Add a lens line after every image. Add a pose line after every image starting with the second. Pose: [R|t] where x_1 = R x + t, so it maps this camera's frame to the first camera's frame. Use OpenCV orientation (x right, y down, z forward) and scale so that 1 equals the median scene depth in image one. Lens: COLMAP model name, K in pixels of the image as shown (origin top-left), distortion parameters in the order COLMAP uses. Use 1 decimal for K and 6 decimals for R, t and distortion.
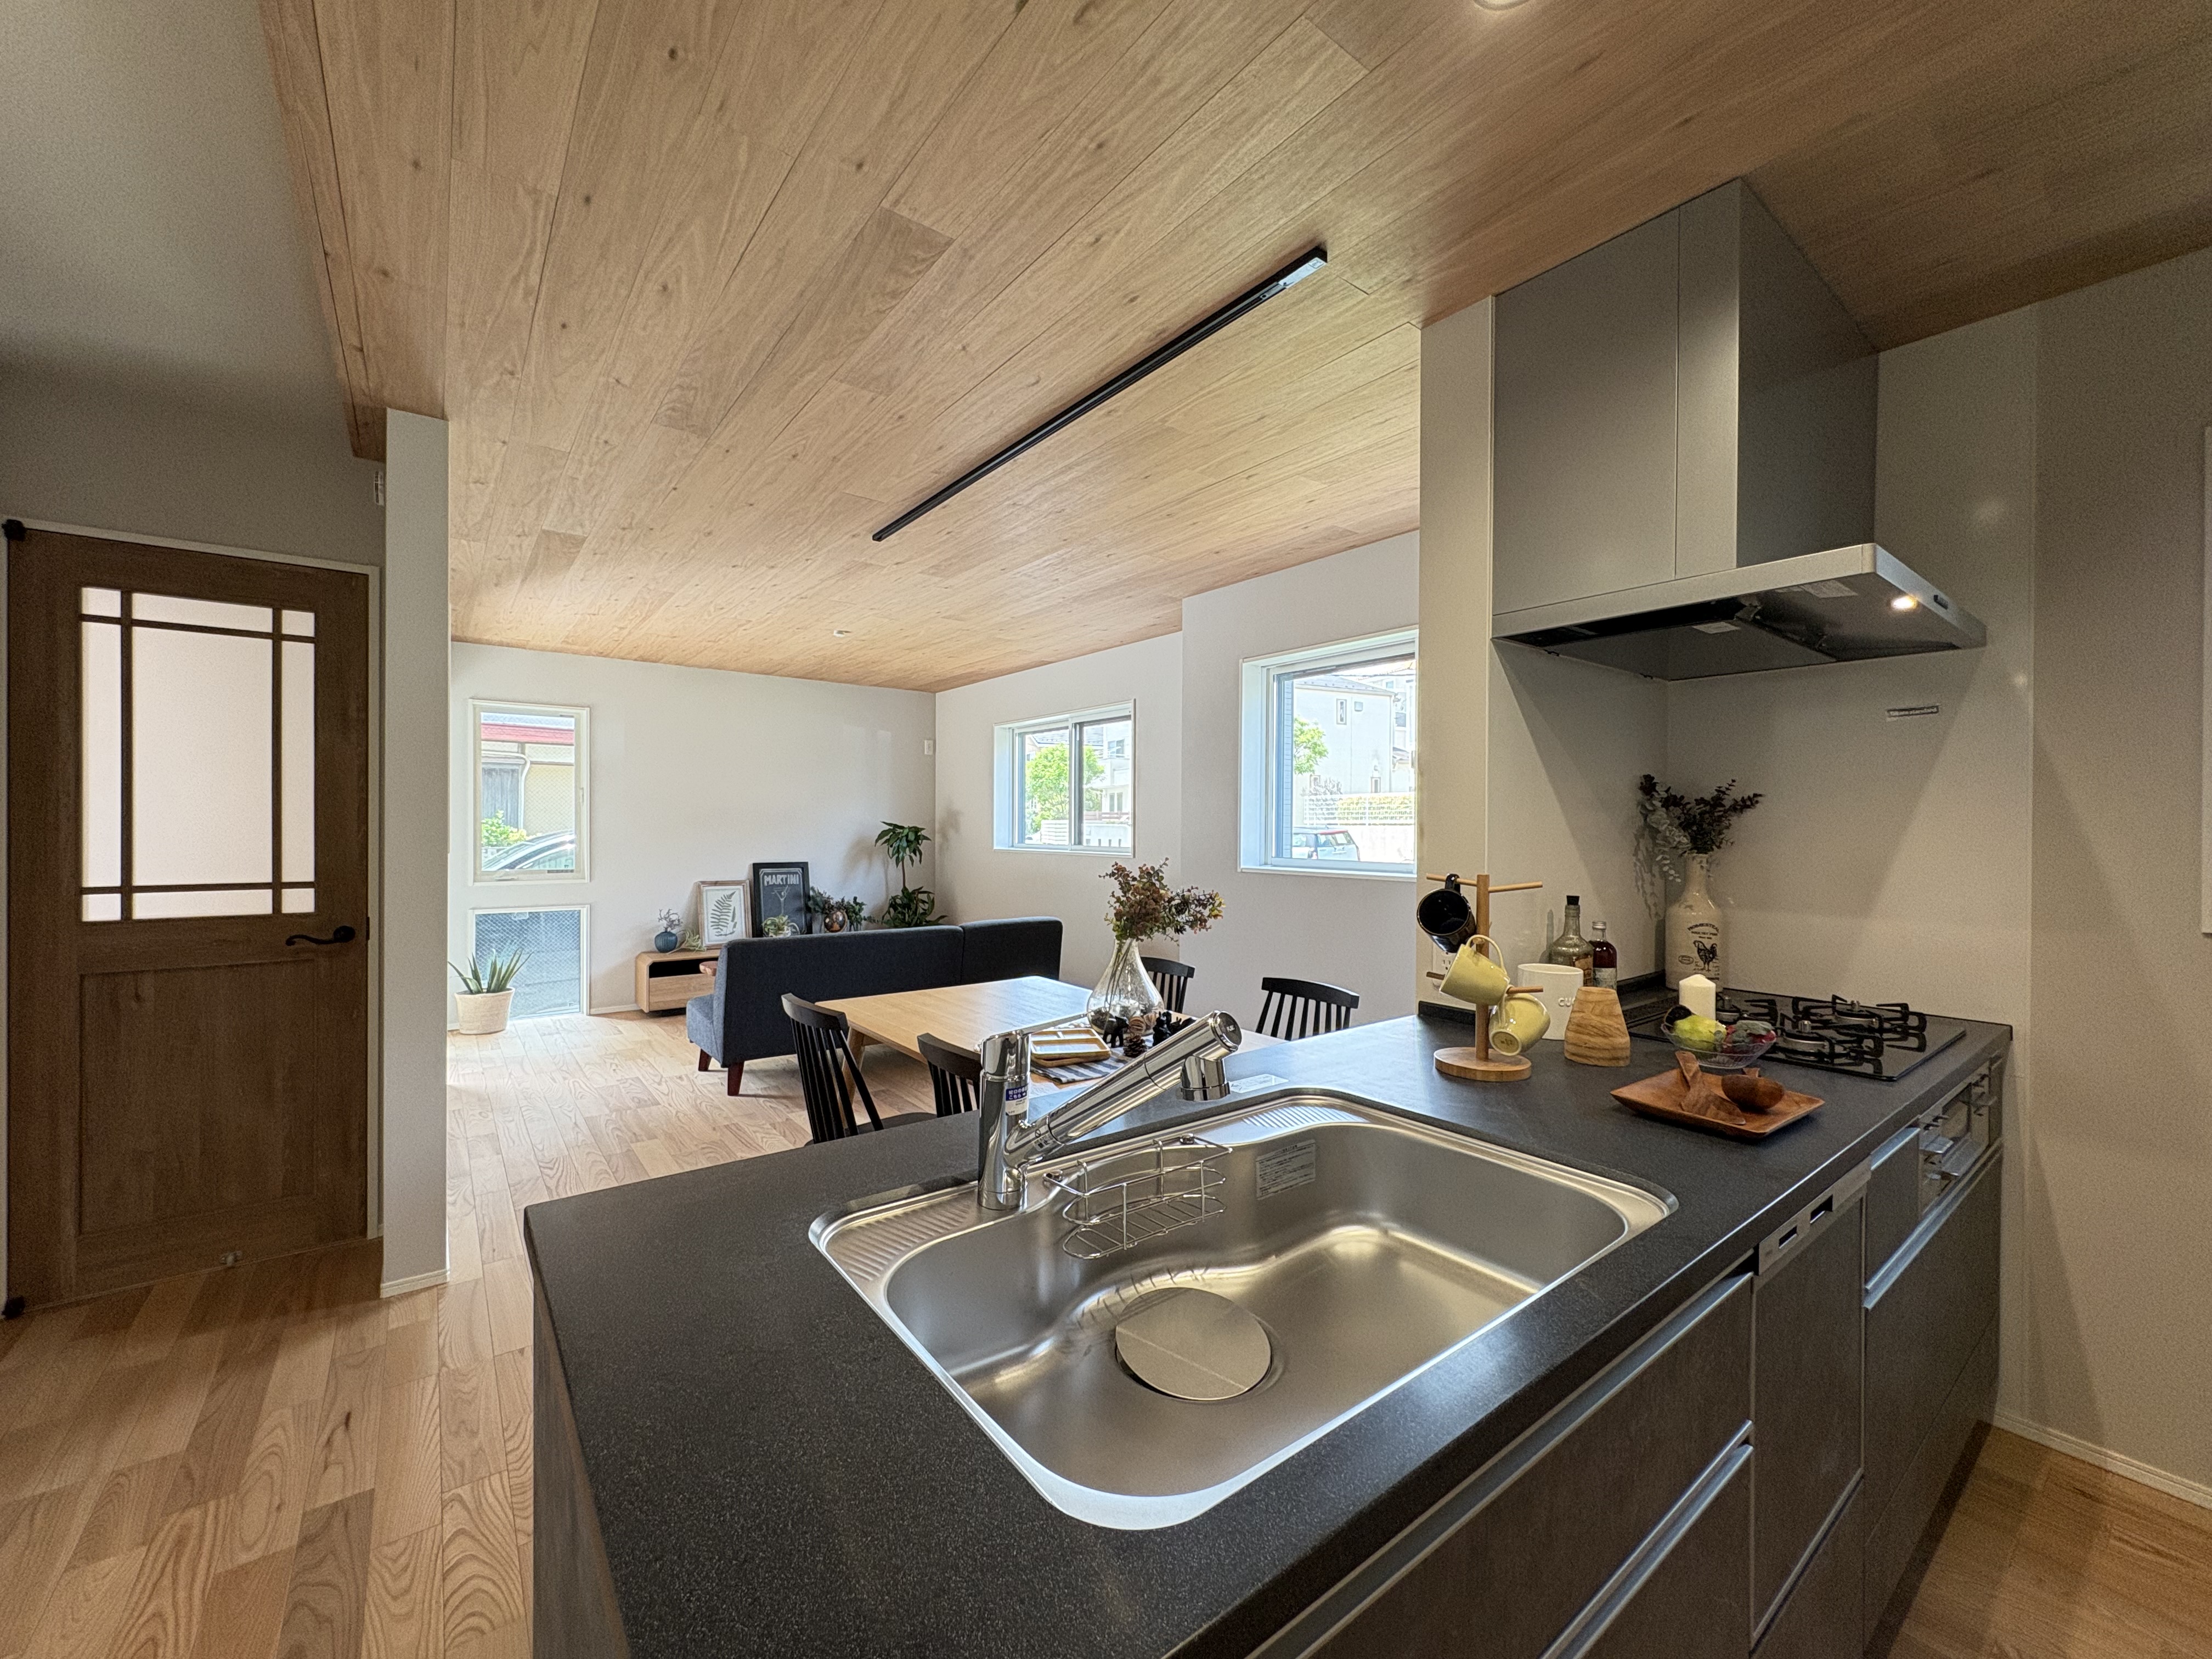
lens RADIAL K [[883.3, 0, 1107.0], [0, 883.3, 829.7], [0, 0, 1]] dist [-0.000695, -0.000301]
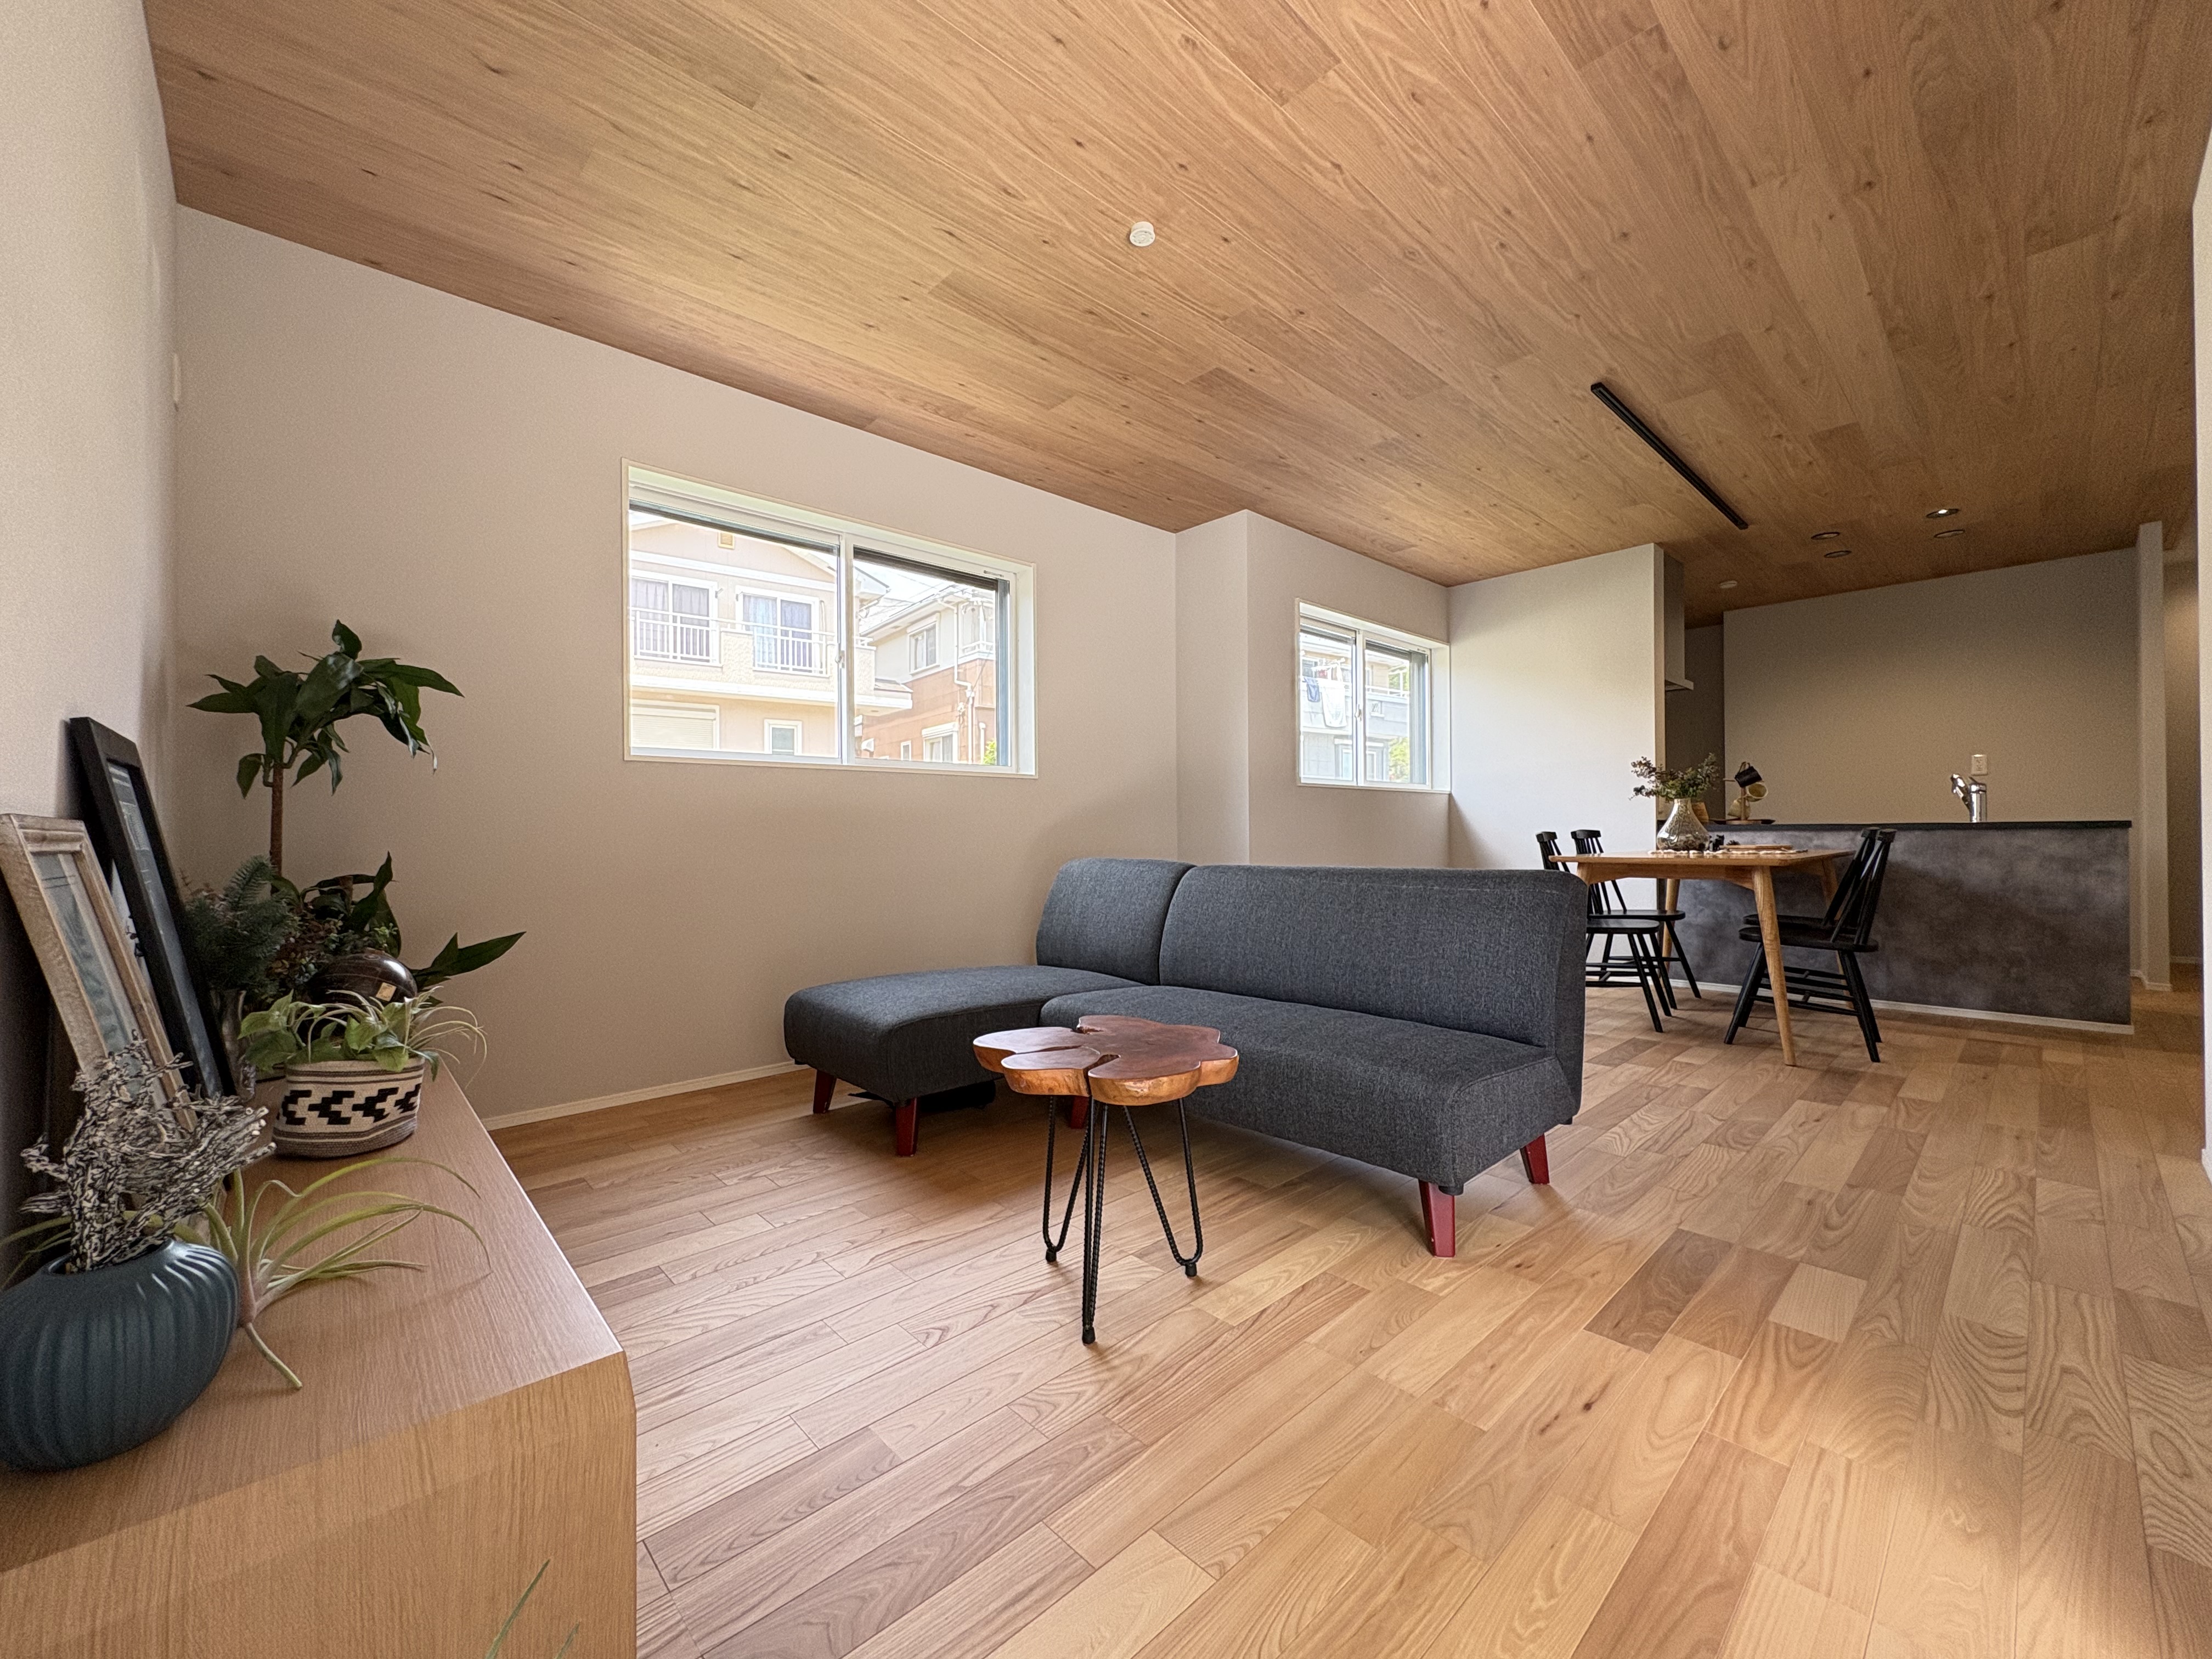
lens RADIAL K [[883.3, 0, 1105.3], [0, 883.3, 826.4], [0, 0, 1]] dist [-0.000695, -0.000301]
pose [[-0.098473, -0.004900, 0.995128, -1.054697], [0.008543, 0.999947, 0.005769, 0.104210], [-0.995103, 0.009069, -0.098426, 1.512337]]
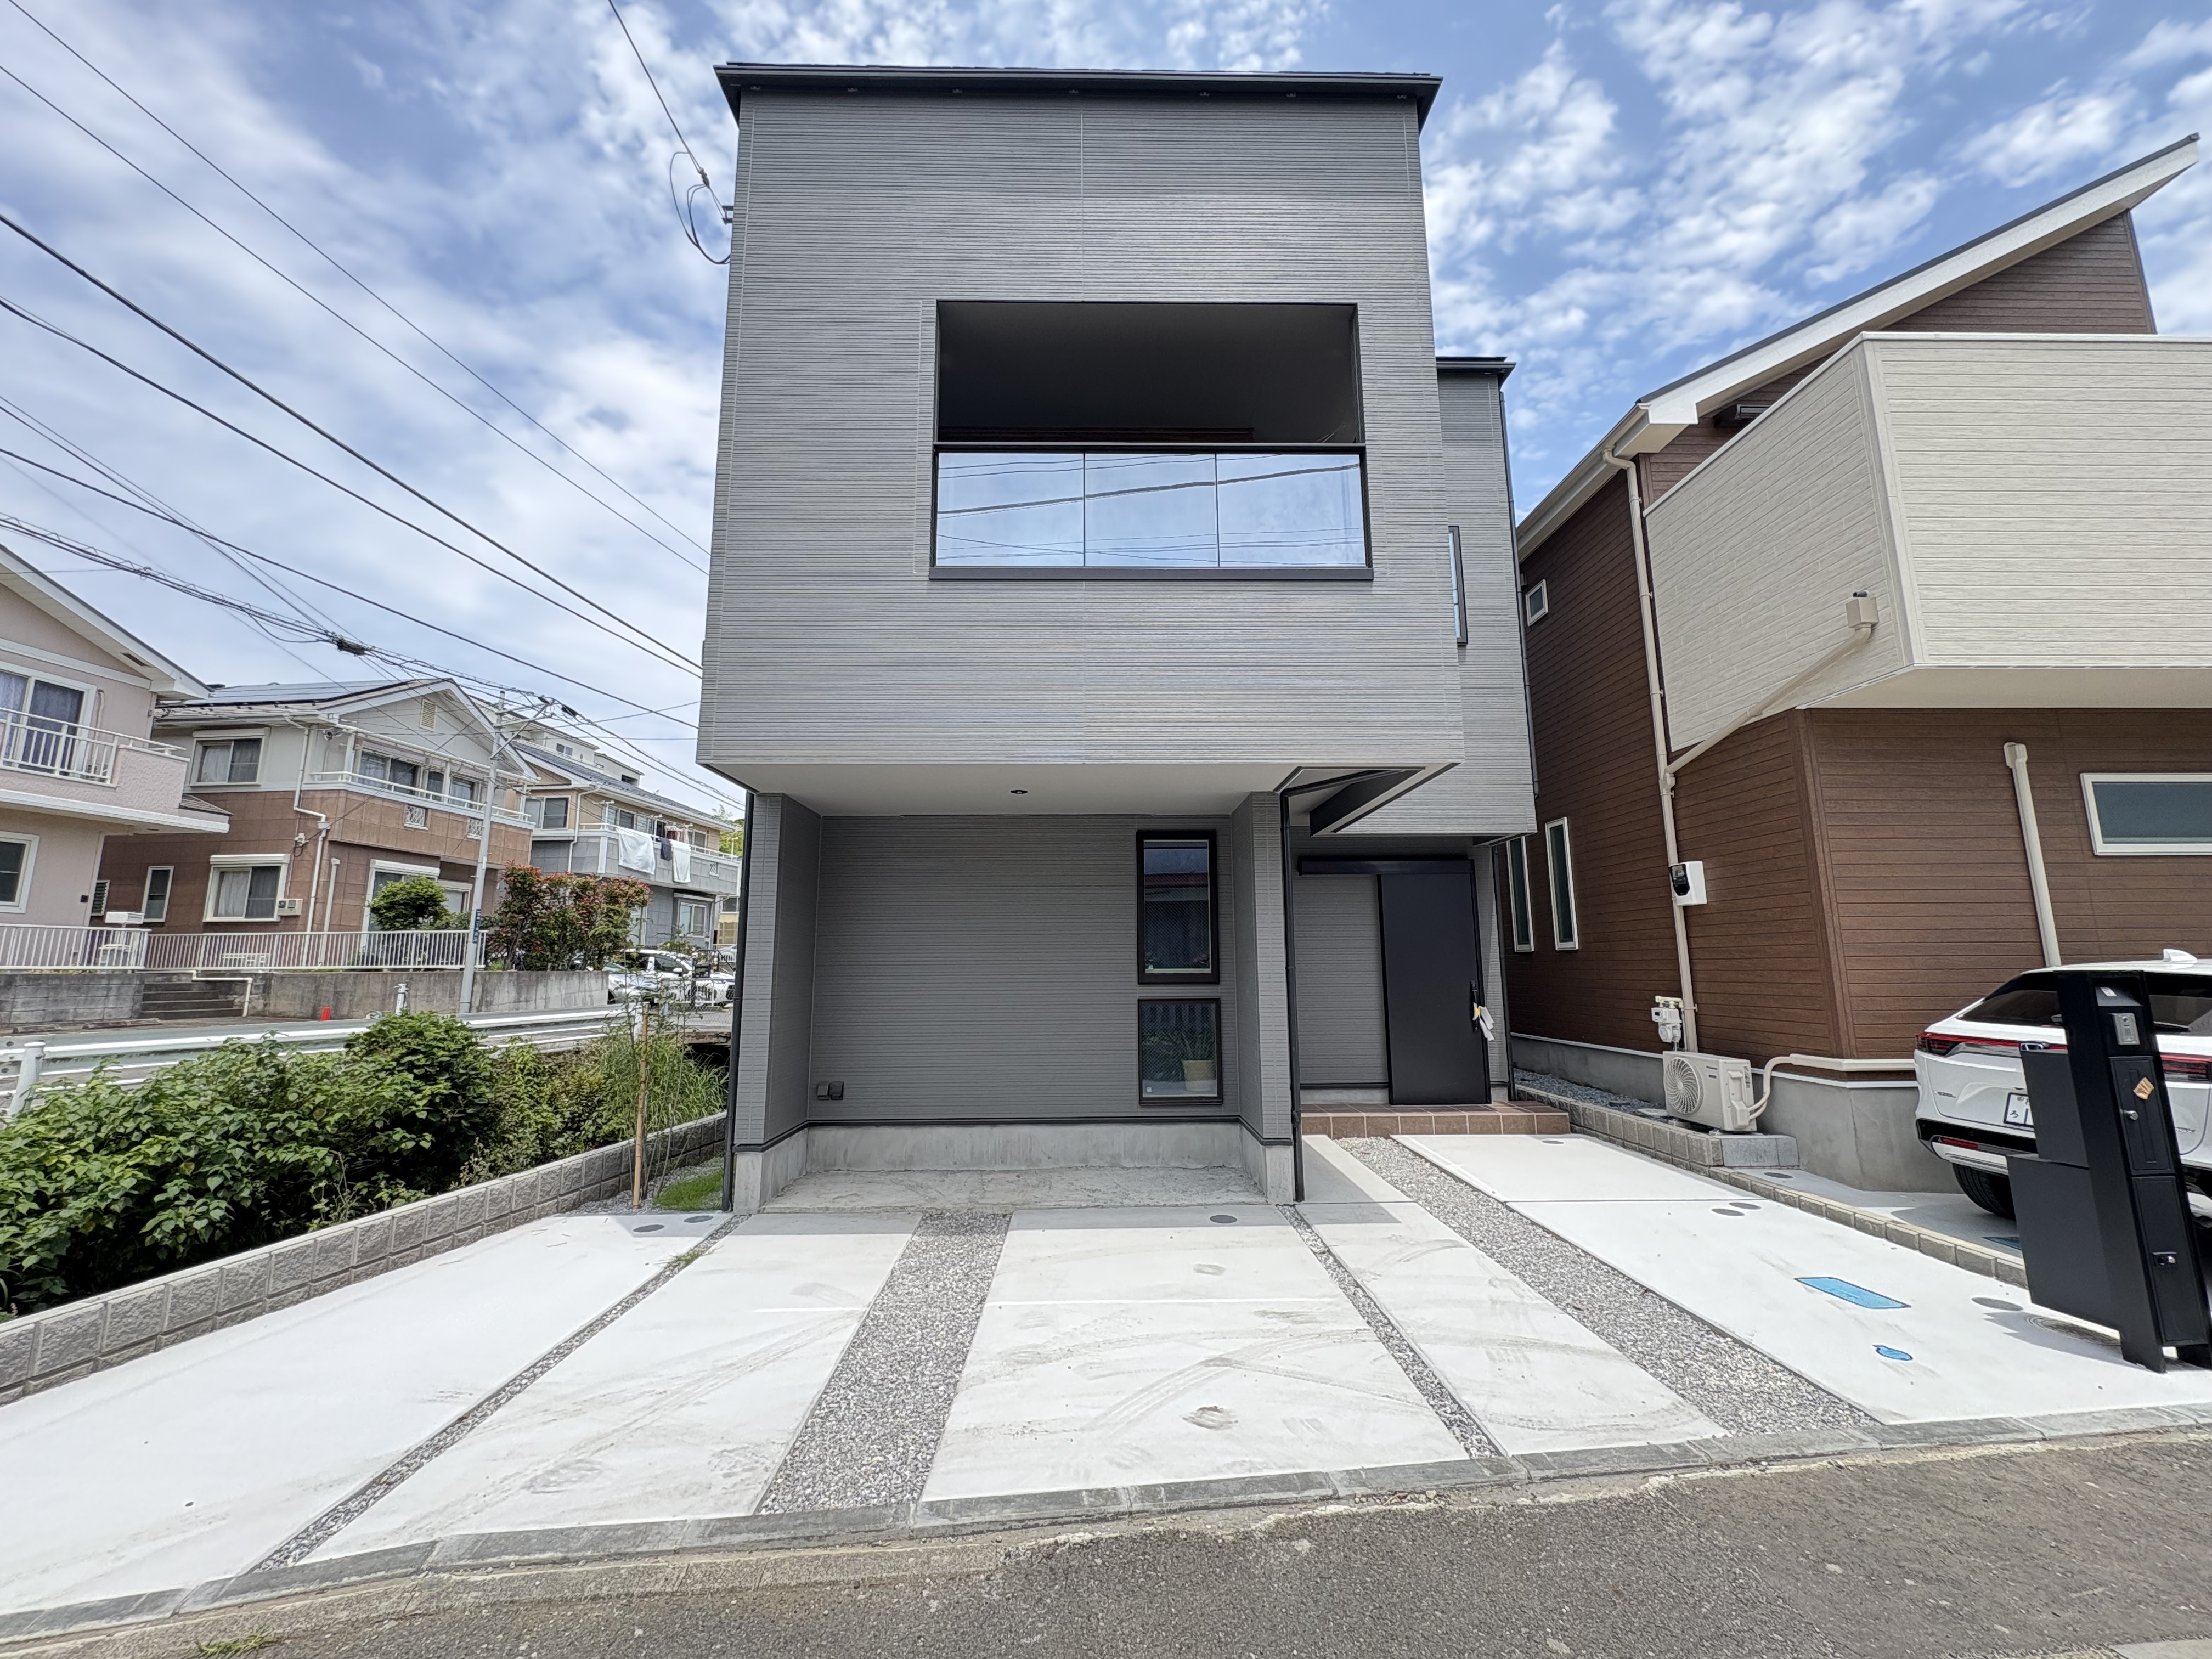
lens RADIAL K [[883.3, 0, 1111.4], [0, 883.3, 825.8], [0, 0, 1]] dist [-0.000695, -0.000301]
pose [[-0.807385, 0.091979, 0.582812, -1.294775], [0.001802, 0.988154, -0.153454, 0.098652], [-0.590023, -0.122846, -0.797986, 1.919615]]
